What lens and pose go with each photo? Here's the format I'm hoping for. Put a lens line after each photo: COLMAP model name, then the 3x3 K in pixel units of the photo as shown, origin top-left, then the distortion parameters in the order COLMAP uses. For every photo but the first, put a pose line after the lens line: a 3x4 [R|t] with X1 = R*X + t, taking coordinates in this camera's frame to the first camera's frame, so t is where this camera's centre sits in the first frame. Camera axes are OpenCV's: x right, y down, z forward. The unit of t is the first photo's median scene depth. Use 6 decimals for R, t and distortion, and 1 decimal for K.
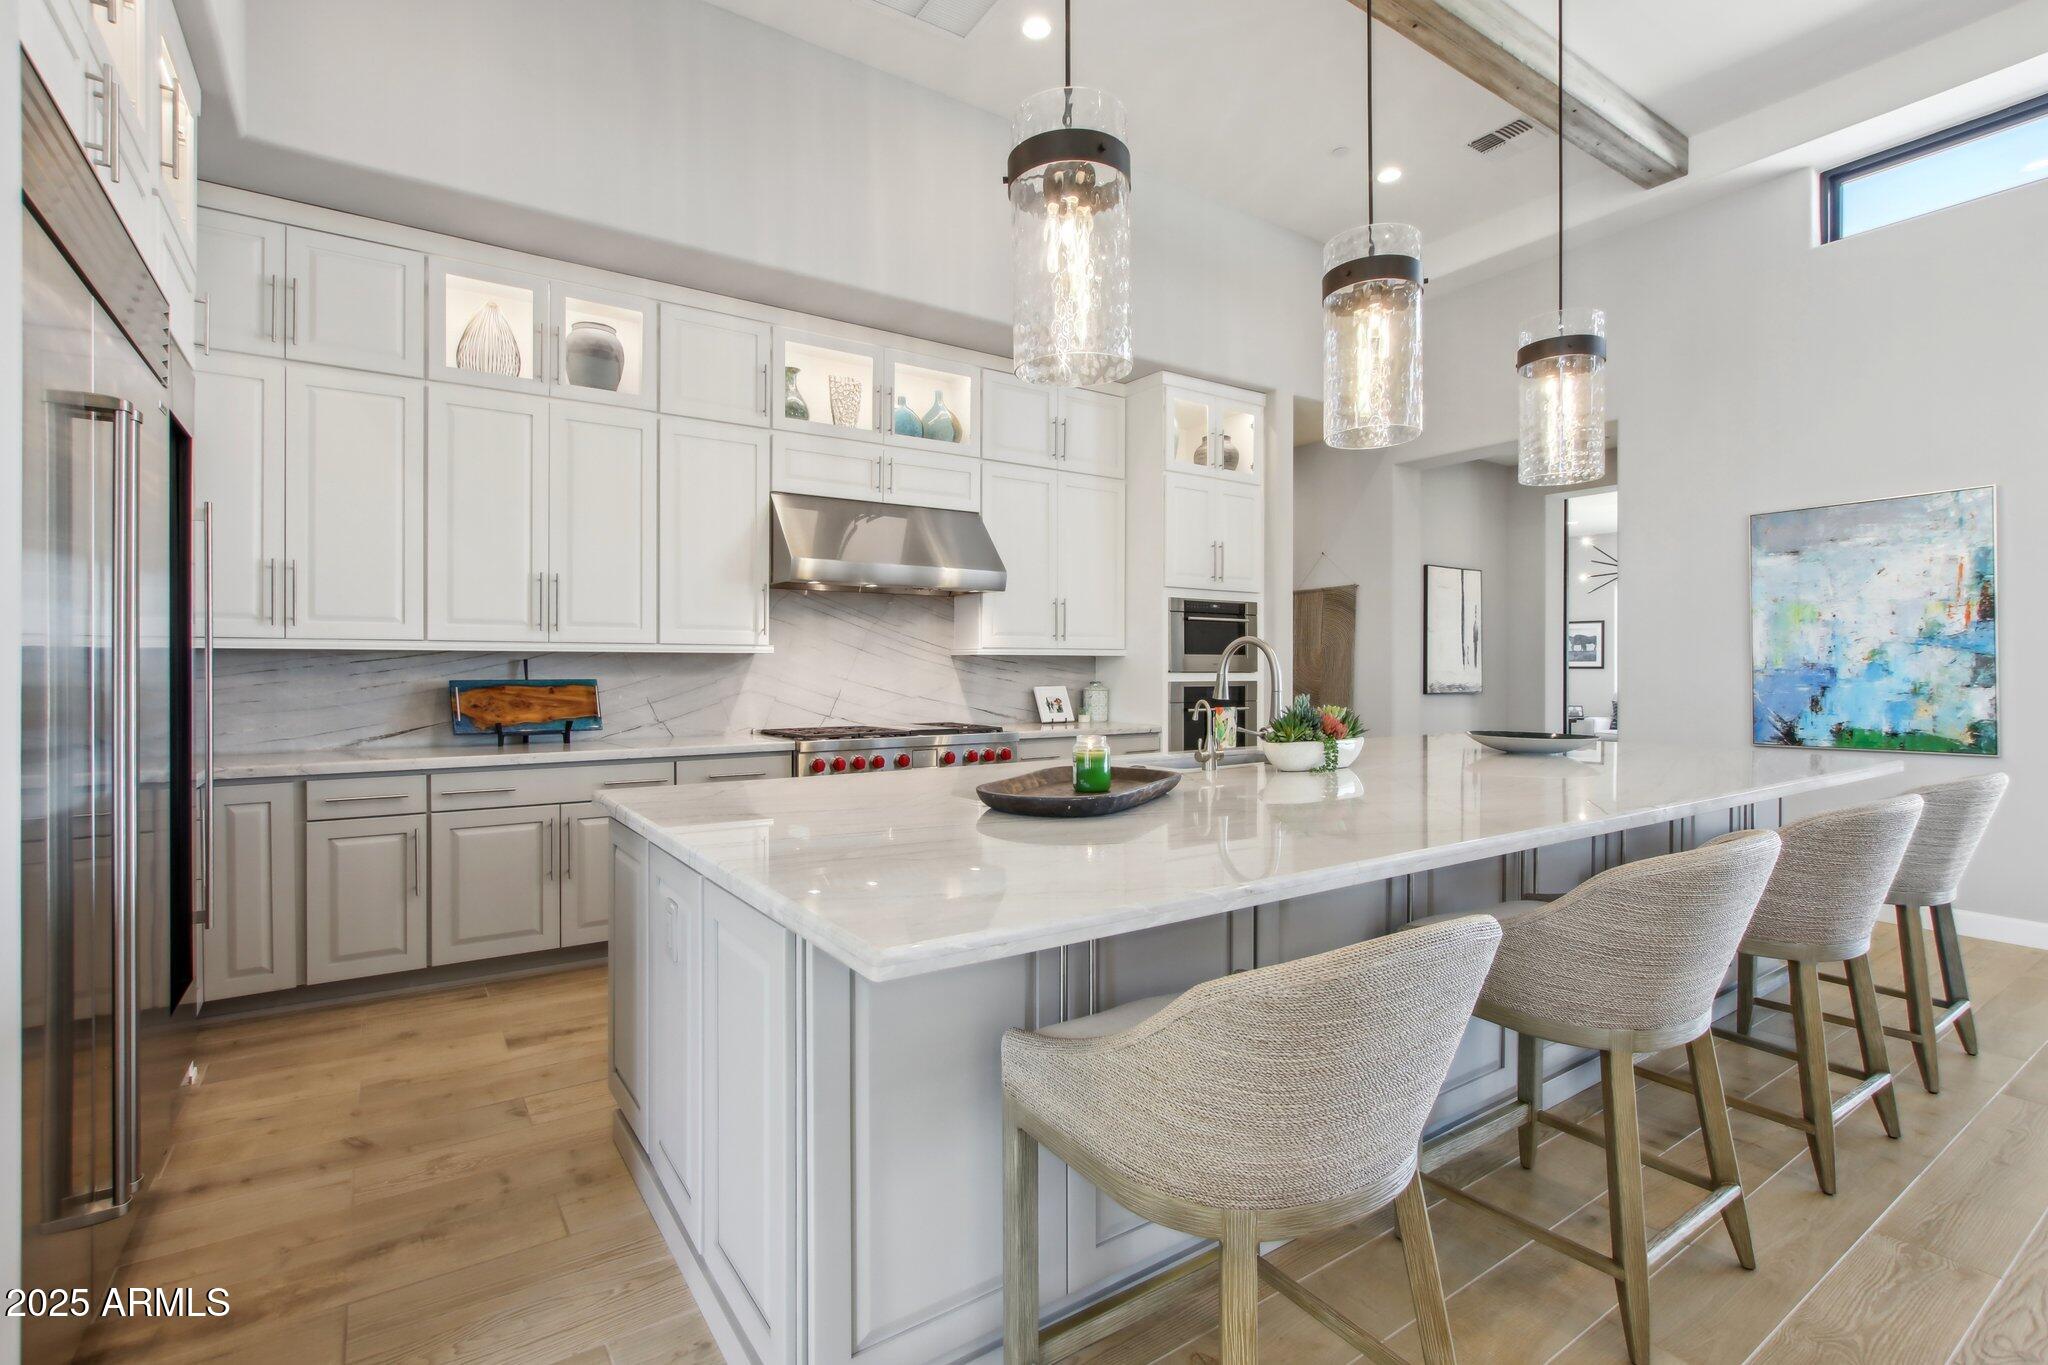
lens RADIAL K [[938.8, 0, 1023.8], [0, 938.8, 672.7], [0, 0, 1]] dist [0.000043, 0.000091]
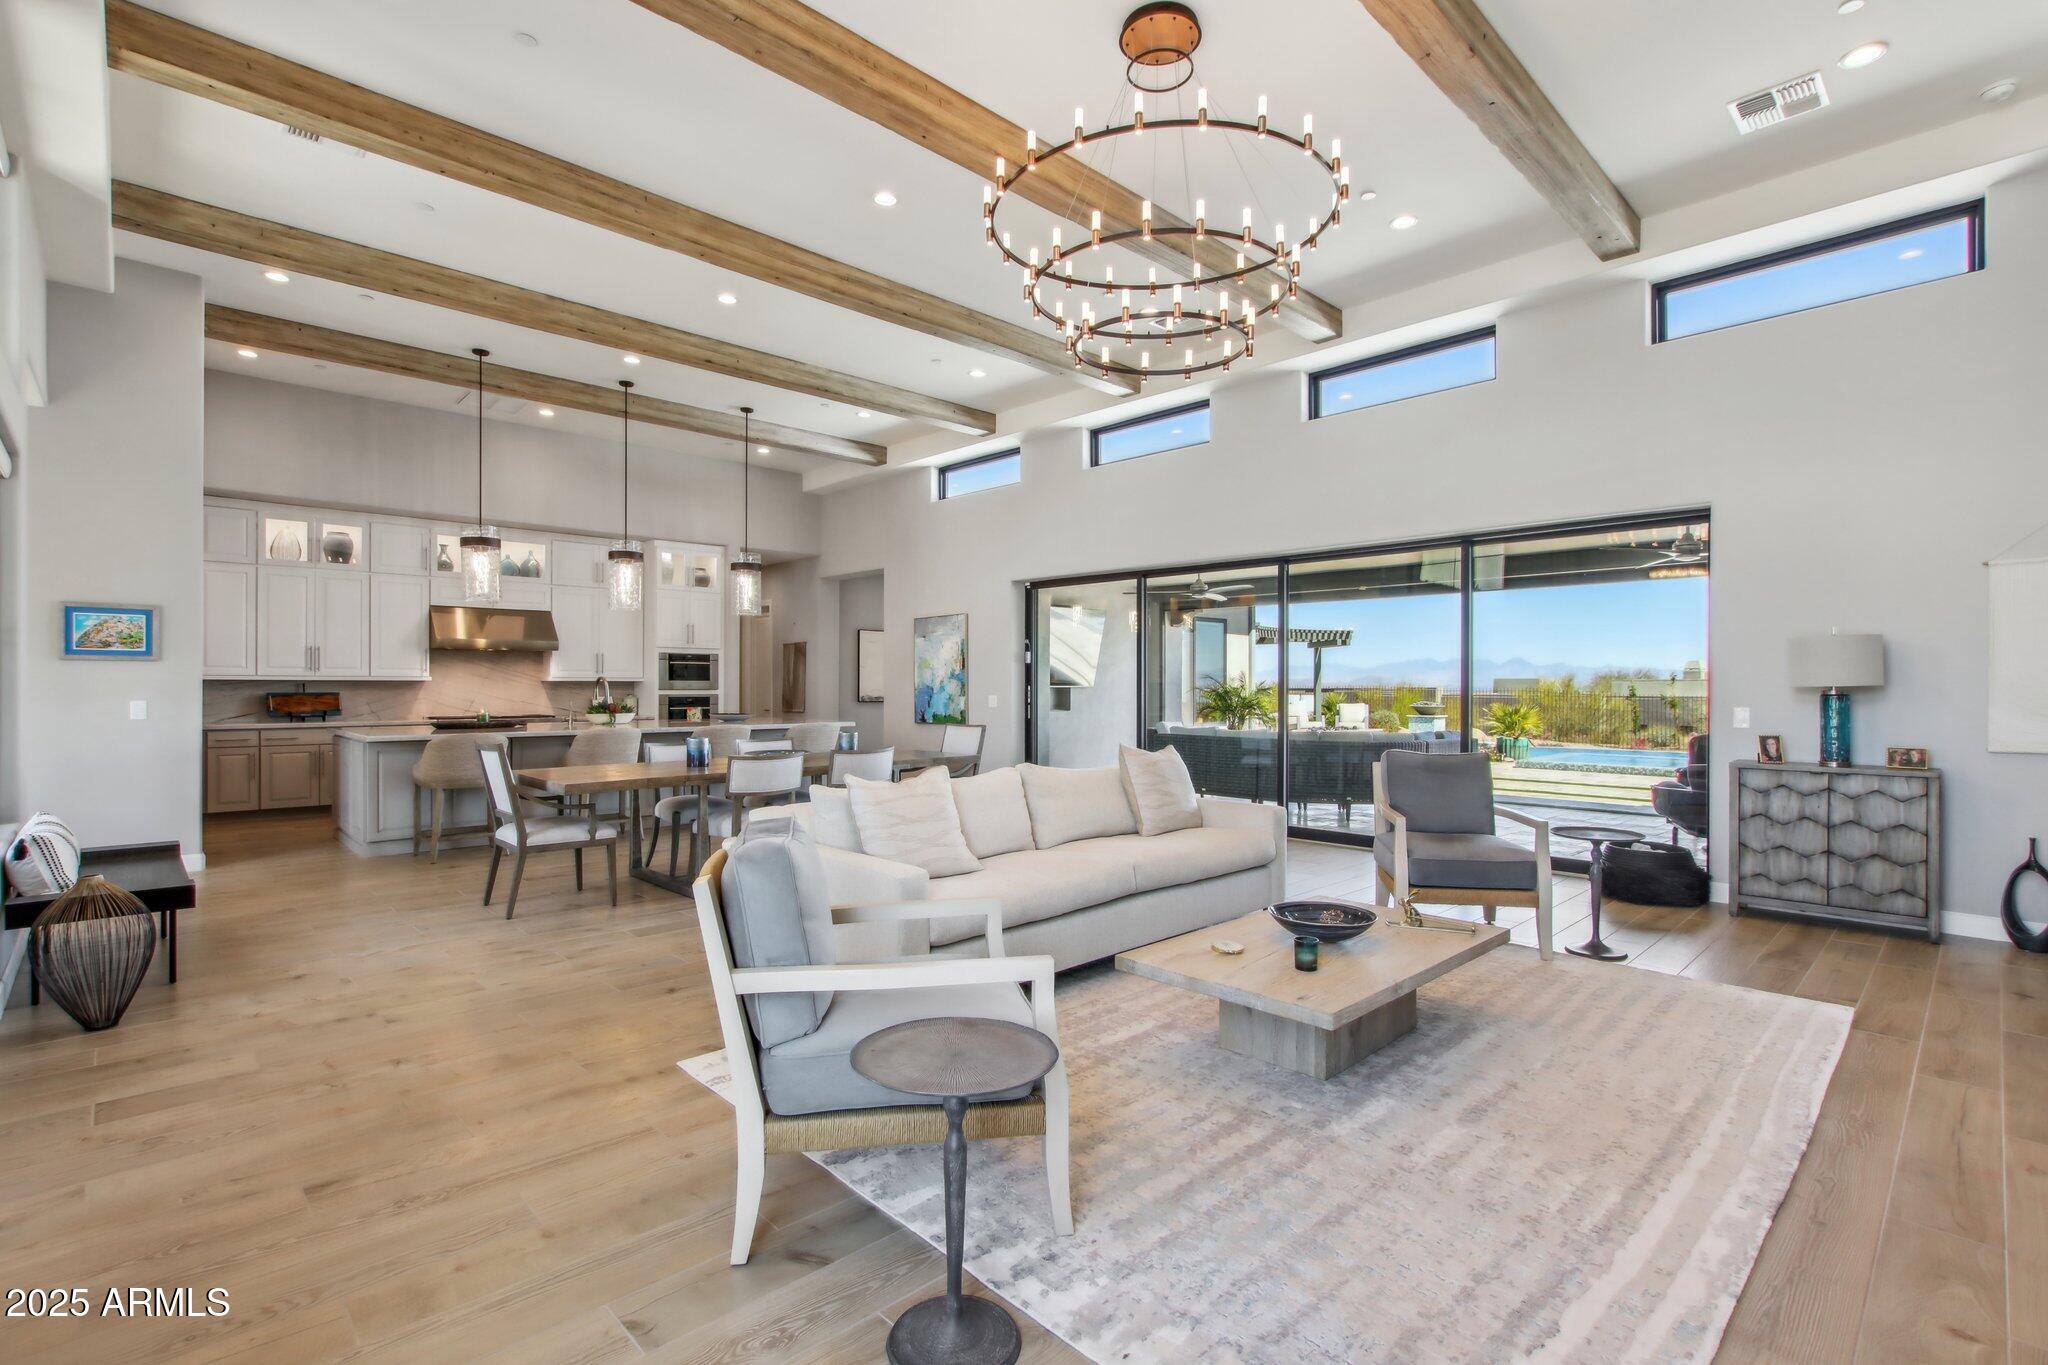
lens RADIAL K [[938.8, 0, 1016.9], [0, 938.8, 688.1], [0, 0, 1]] dist [0.000043, 0.000091]
pose [[0.987410, 0.001395, 0.158174, 0.723831], [-0.001156, 0.999998, -0.001604, -0.002118], [-0.158176, 0.001401, 0.987410, -1.346102]]
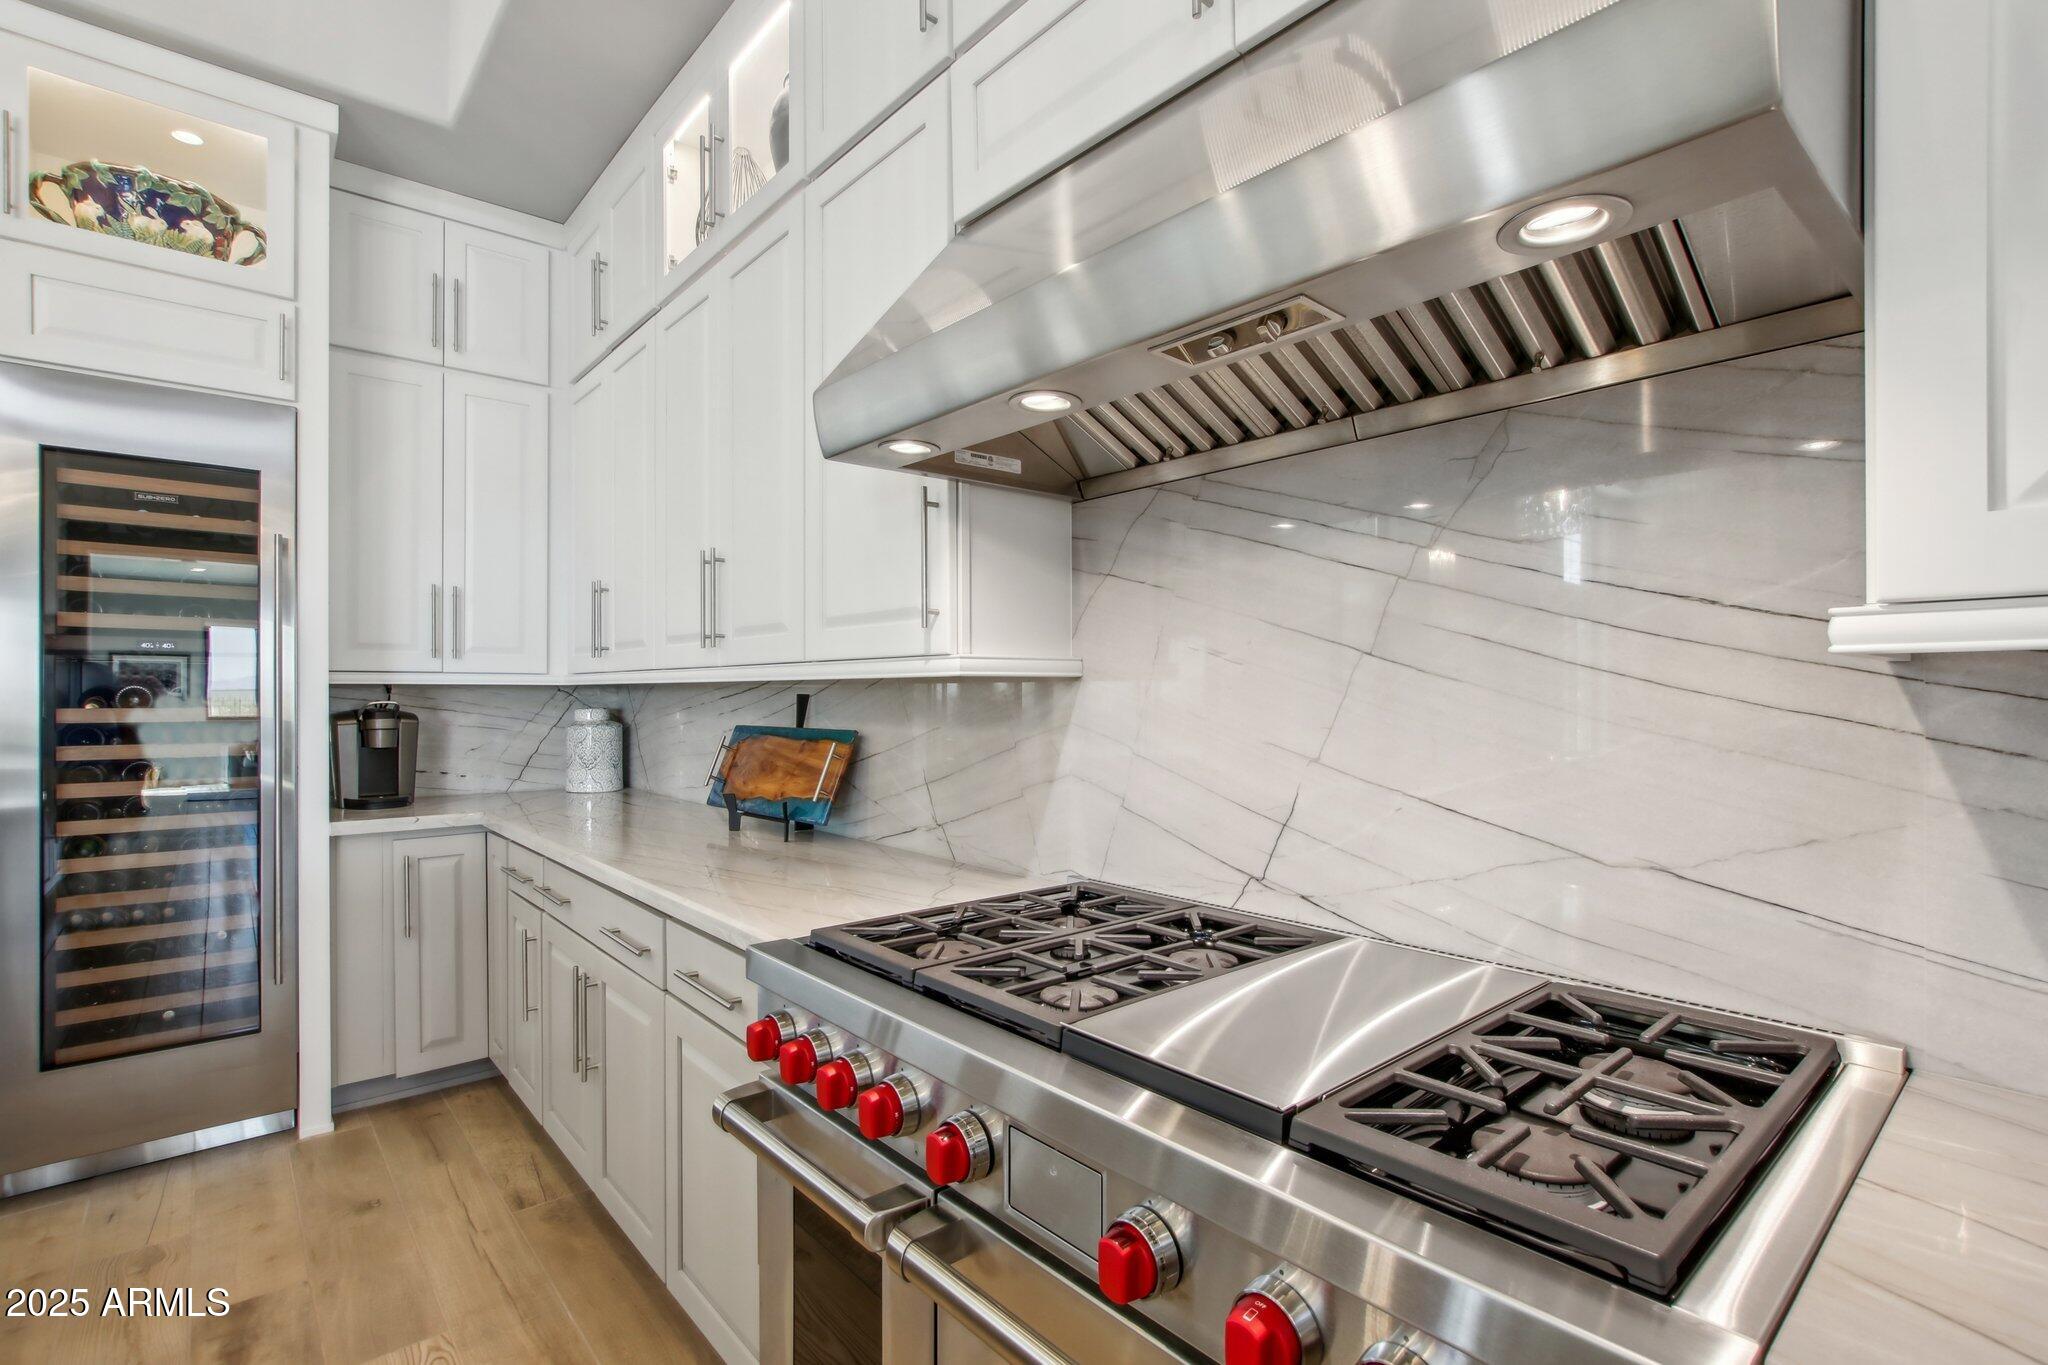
lens RADIAL K [[938.8, 0, 1016.4], [0, 938.8, 688.7], [0, 0, 1]] dist [0.000043, 0.000091]
pose [[0.099685, 0.000235, -0.995019, 0.089966], [0.000256, 1.000000, 0.000262, -0.016190], [0.995019, -0.000280, 0.099685, 0.971068]]
